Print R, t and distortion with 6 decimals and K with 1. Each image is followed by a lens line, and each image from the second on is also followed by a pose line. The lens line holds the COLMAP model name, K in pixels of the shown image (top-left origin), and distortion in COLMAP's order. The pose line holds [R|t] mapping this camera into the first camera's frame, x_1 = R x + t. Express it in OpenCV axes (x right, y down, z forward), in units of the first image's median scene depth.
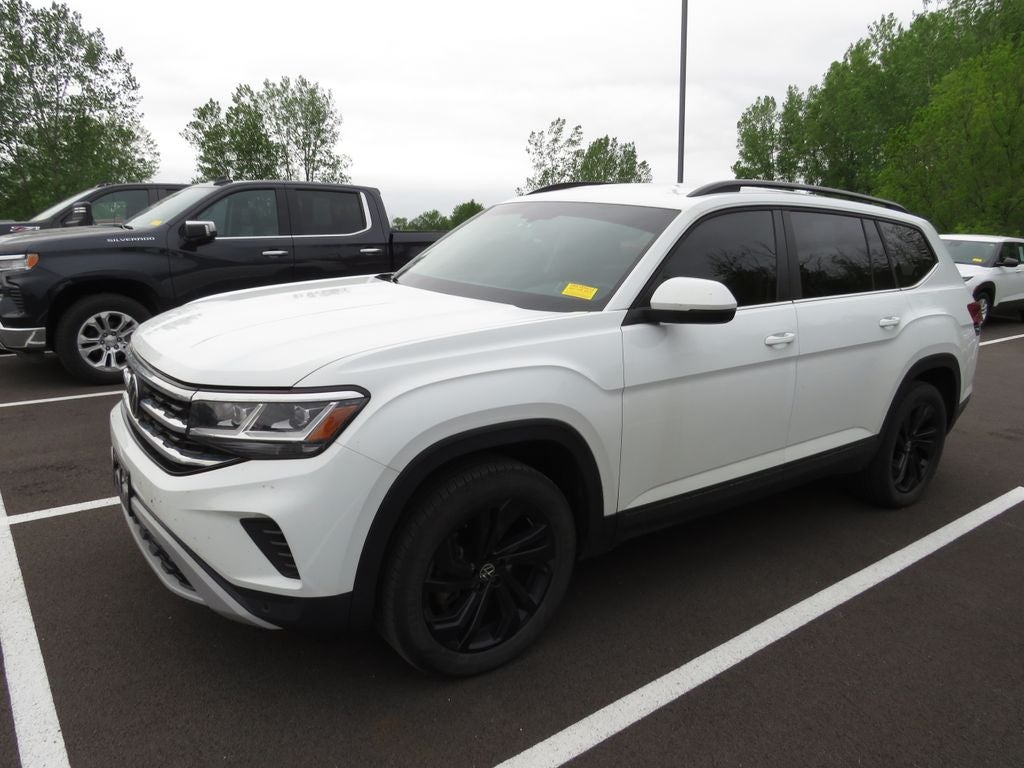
lens RADIAL K [[729.2, 0, 513.1], [0, 729.2, 389.4], [0, 0, 1]] dist [-0.043206, 0.020867]
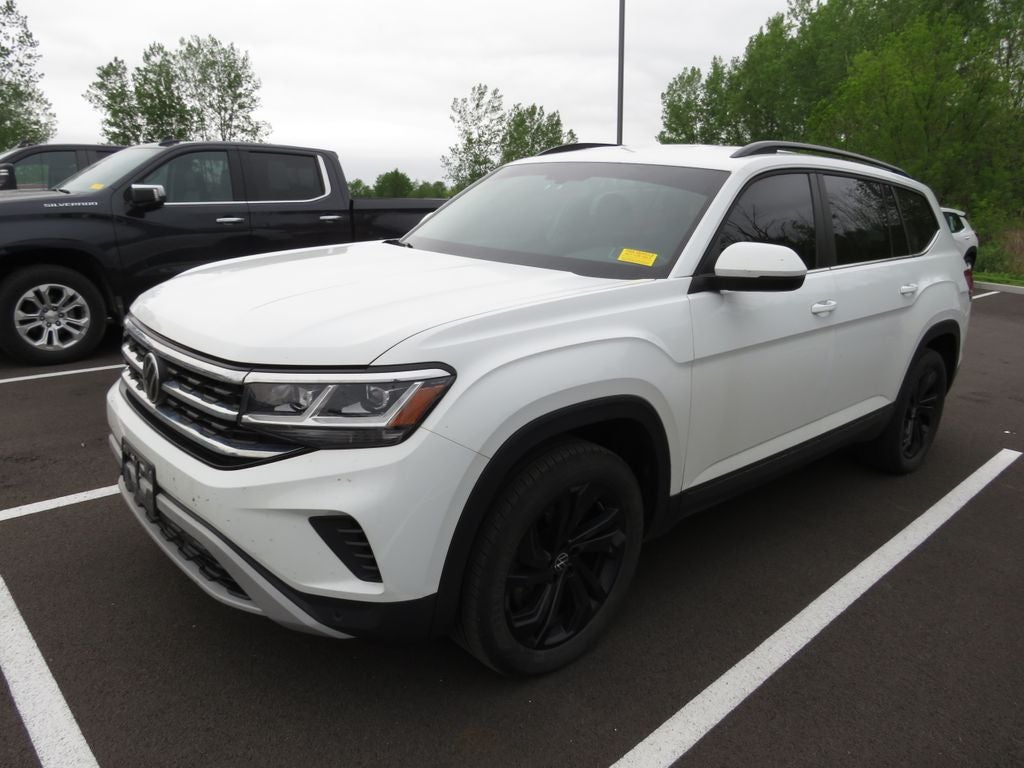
lens RADIAL K [[729.2, 0, 509.6], [0, 729.2, 385.1], [0, 0, 1]] dist [-0.043206, 0.020867]
pose [[0.994967, -0.019760, 0.098234, -0.153016], [0.016460, 0.999276, 0.034289, -0.004820], [-0.098840, -0.032499, 0.994572, 0.076460]]
